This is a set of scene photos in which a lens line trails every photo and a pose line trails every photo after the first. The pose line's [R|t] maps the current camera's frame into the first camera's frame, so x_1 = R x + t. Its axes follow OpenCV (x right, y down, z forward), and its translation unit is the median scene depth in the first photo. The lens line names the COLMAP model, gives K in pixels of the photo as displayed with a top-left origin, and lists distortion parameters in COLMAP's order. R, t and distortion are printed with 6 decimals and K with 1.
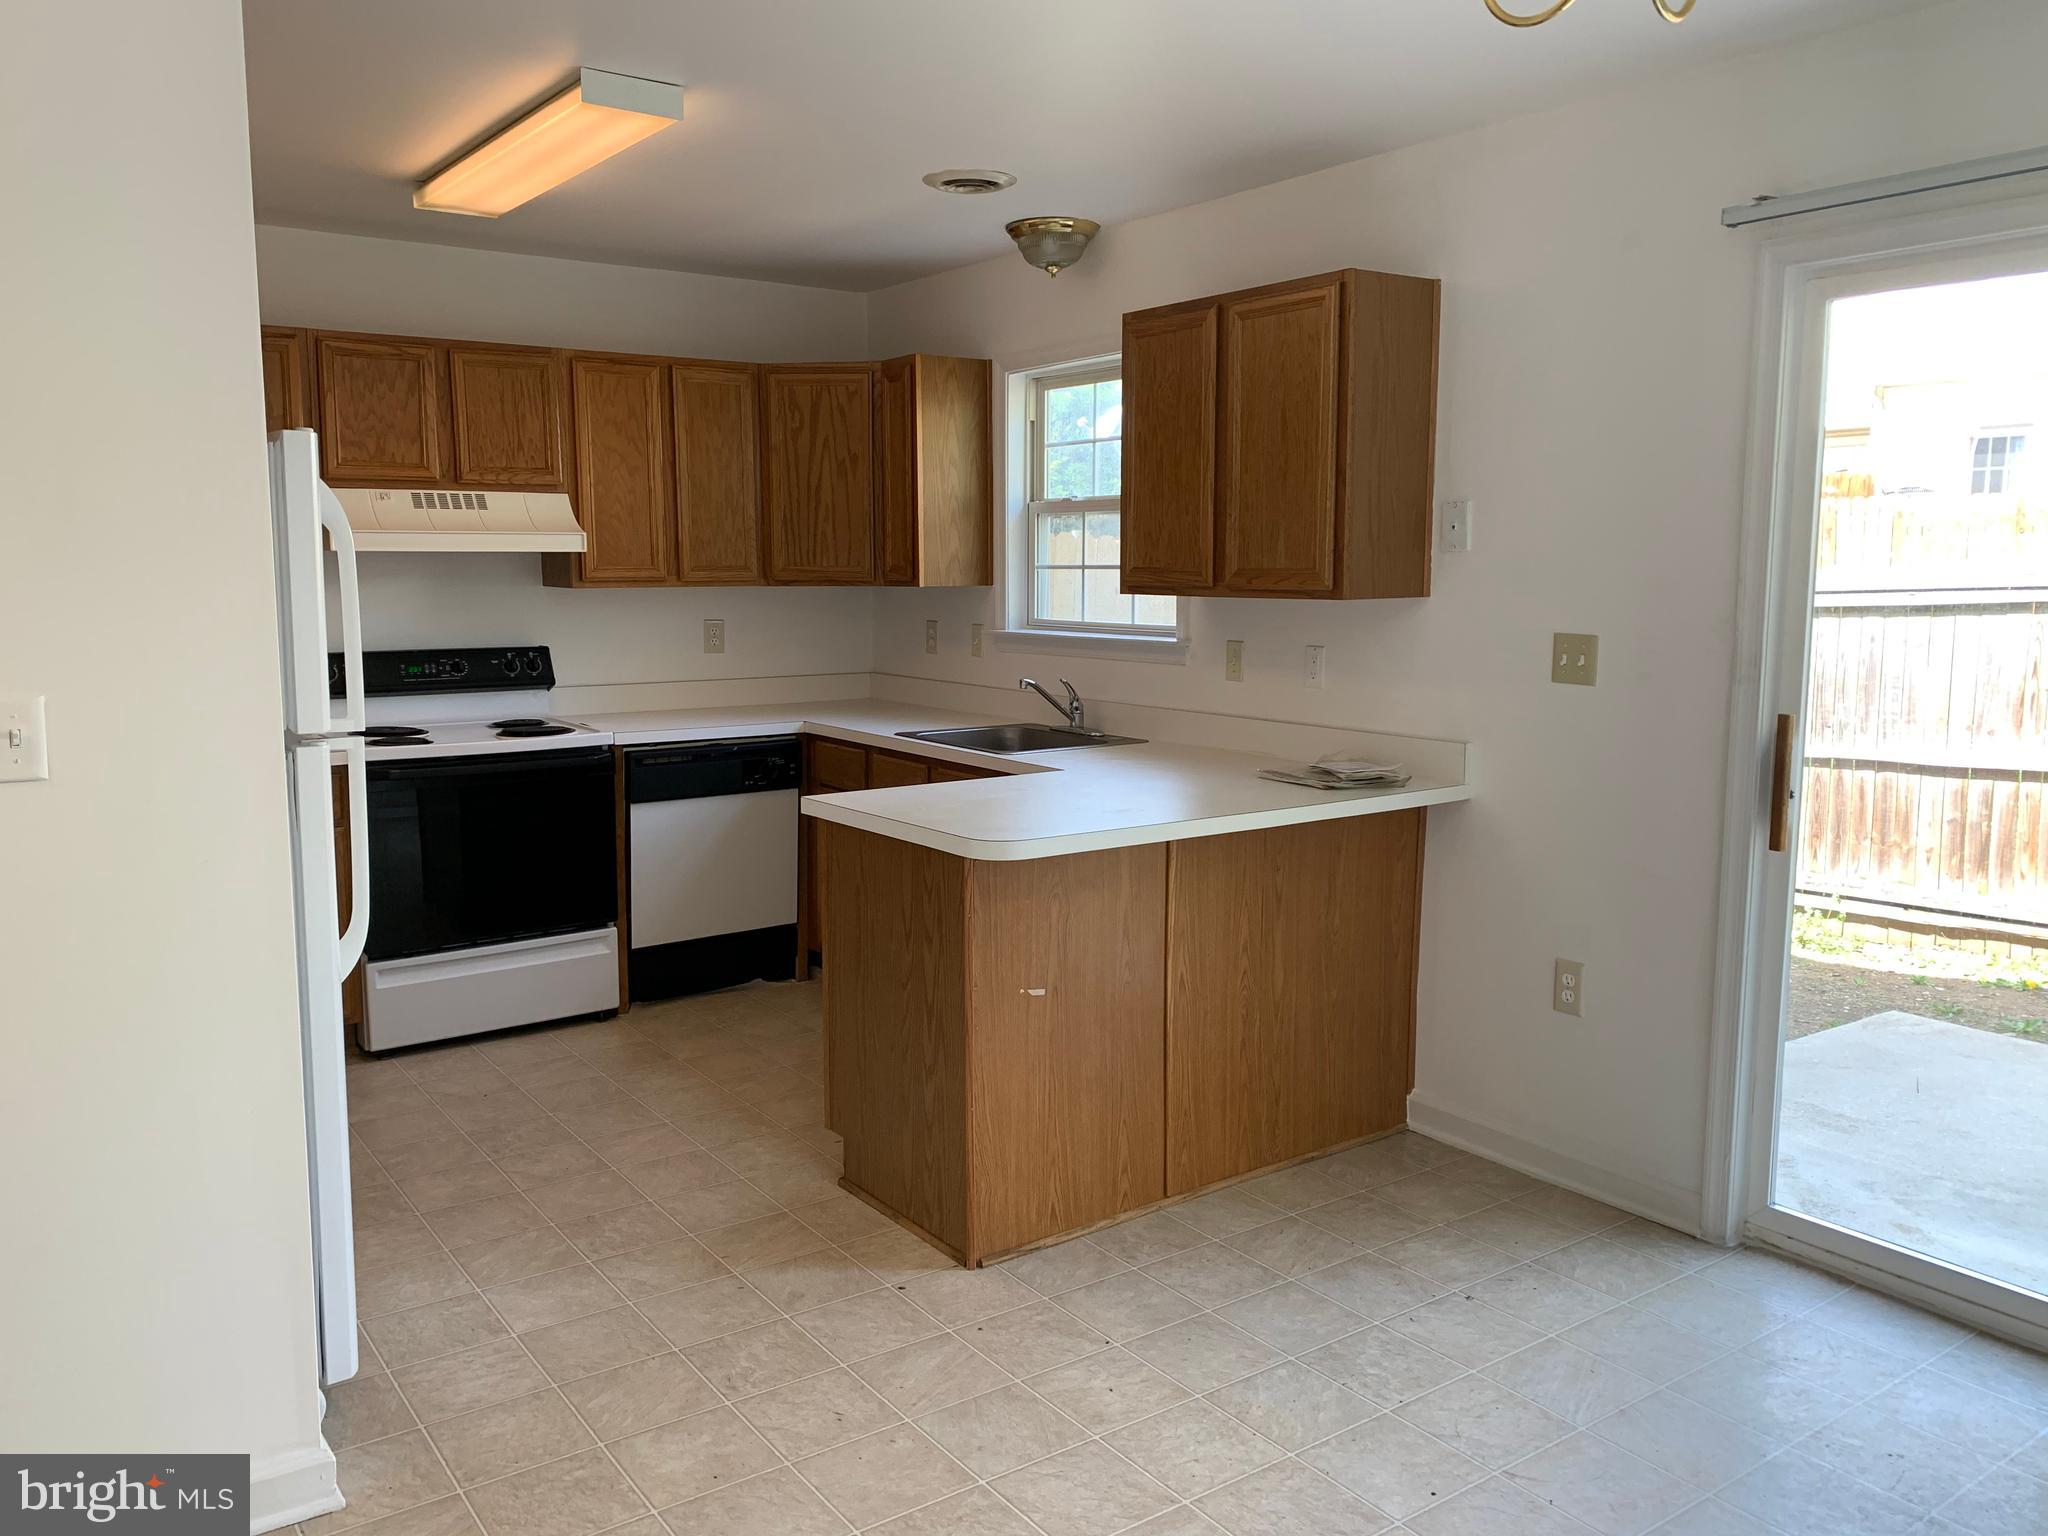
lens RADIAL K [[1560.5, 0, 1029.2], [0, 1560.5, 763.0], [0, 0, 1]] dist [0.032388, -0.046990]
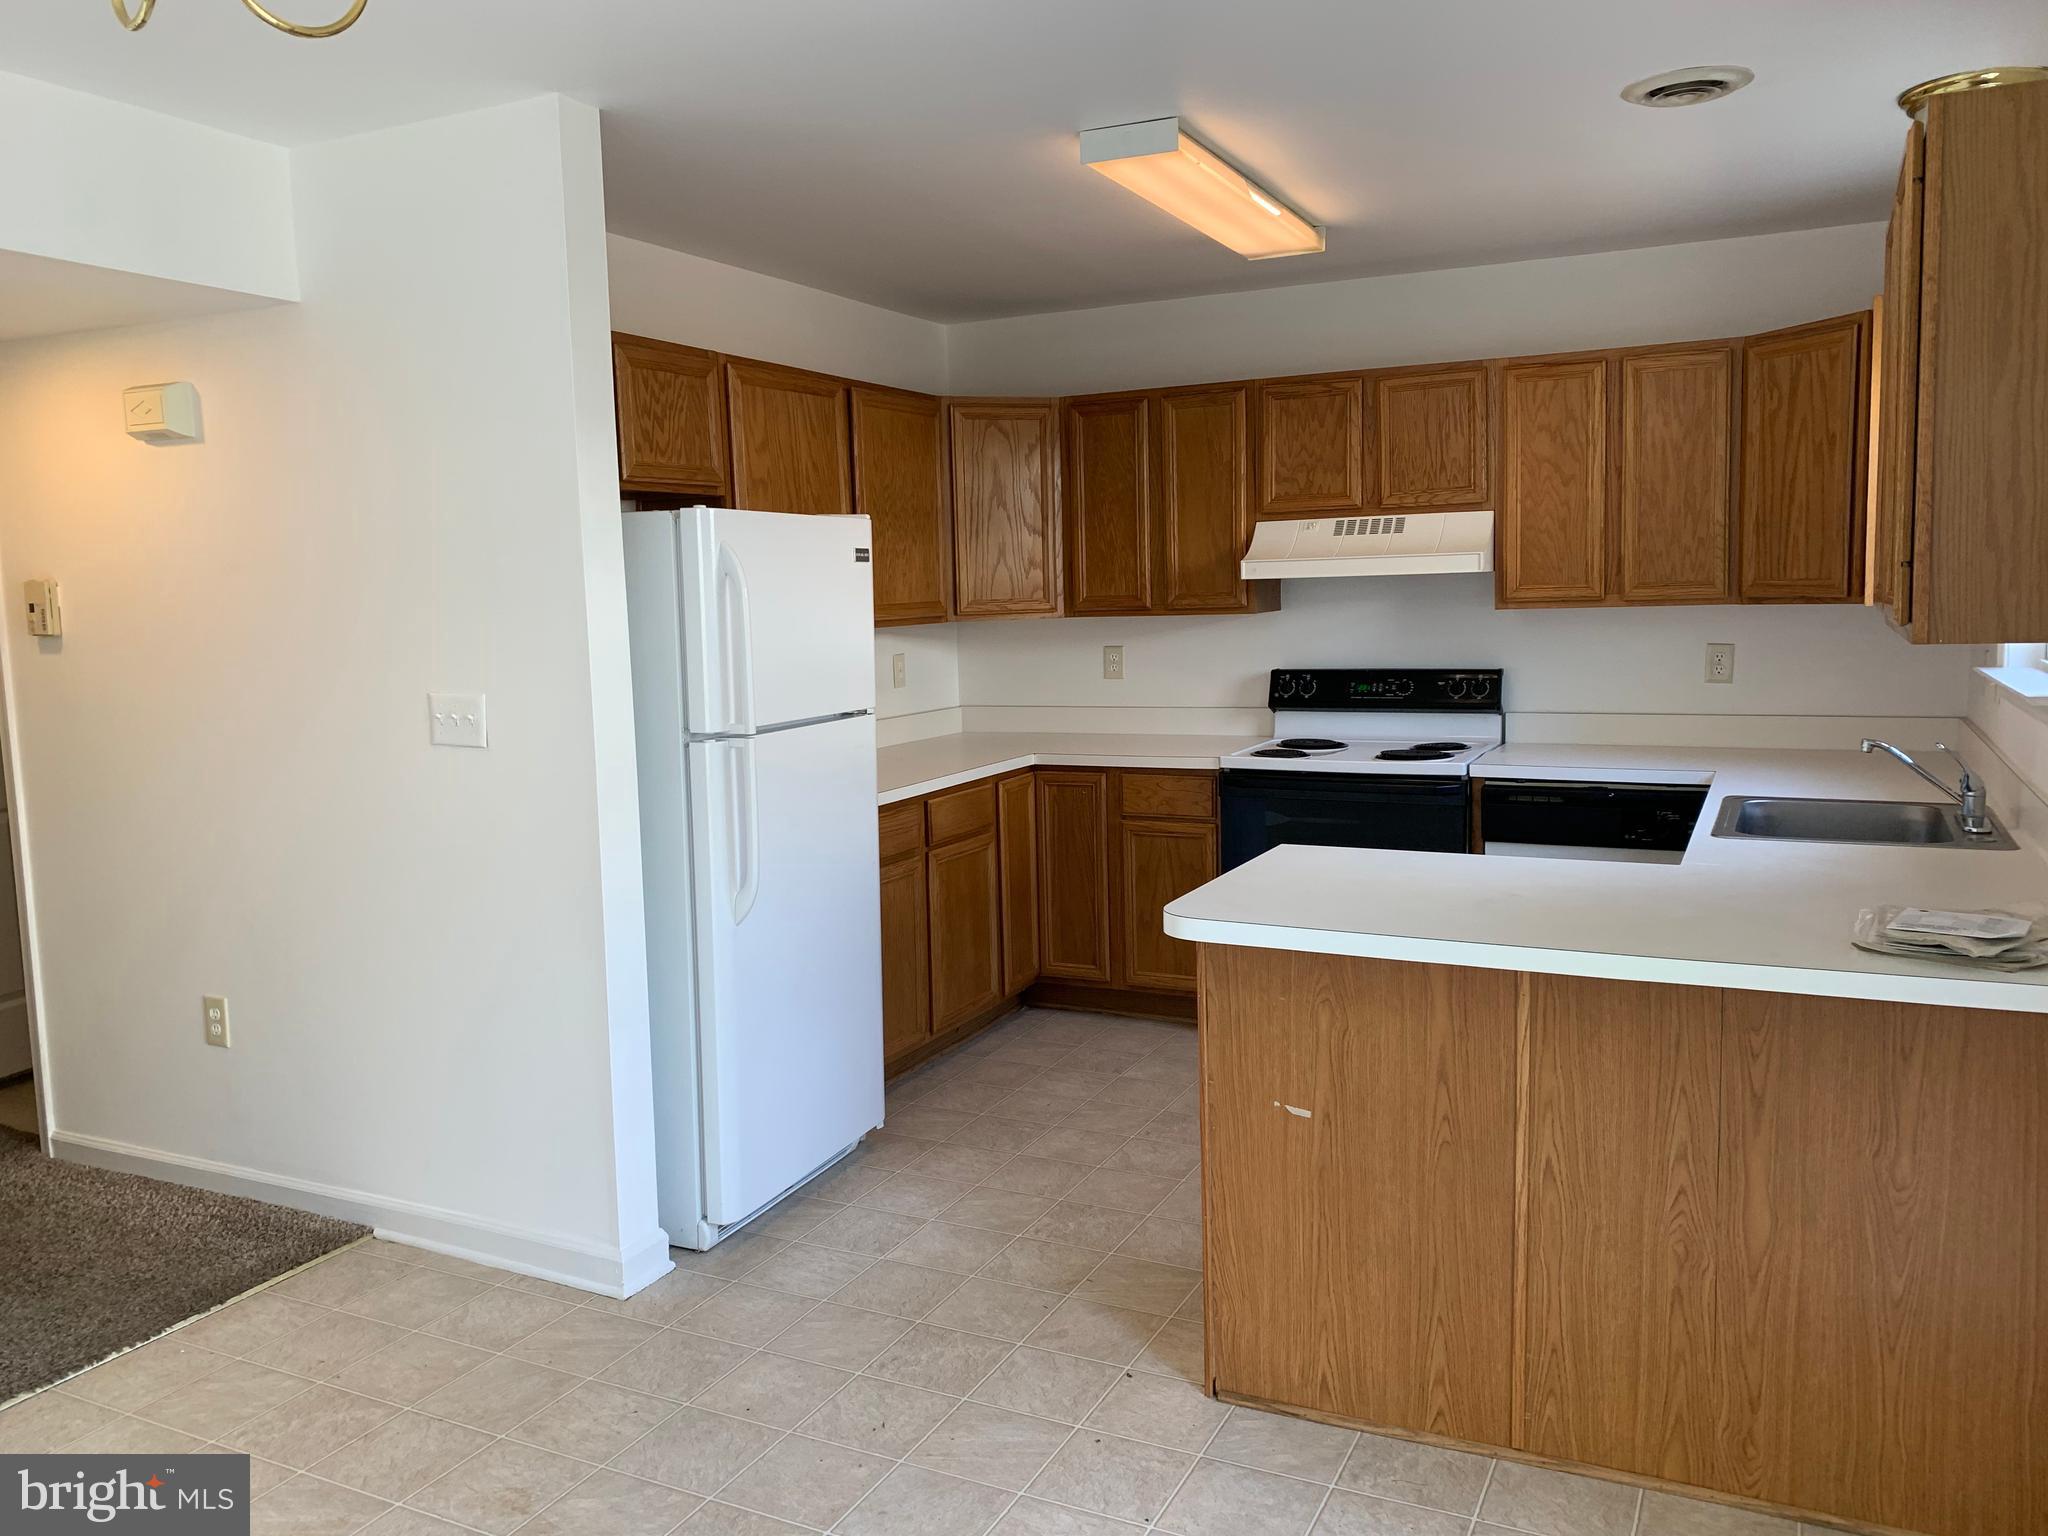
lens RADIAL K [[1560.5, 0, 1015.0], [0, 1560.5, 778.3], [0, 0, 1]] dist [0.032388, -0.046990]
pose [[0.470997, 0.096490, -0.876842, 0.432021], [-0.085759, 0.994300, 0.063349, -0.046761], [0.877957, 0.045359, 0.476587, 0.306775]]
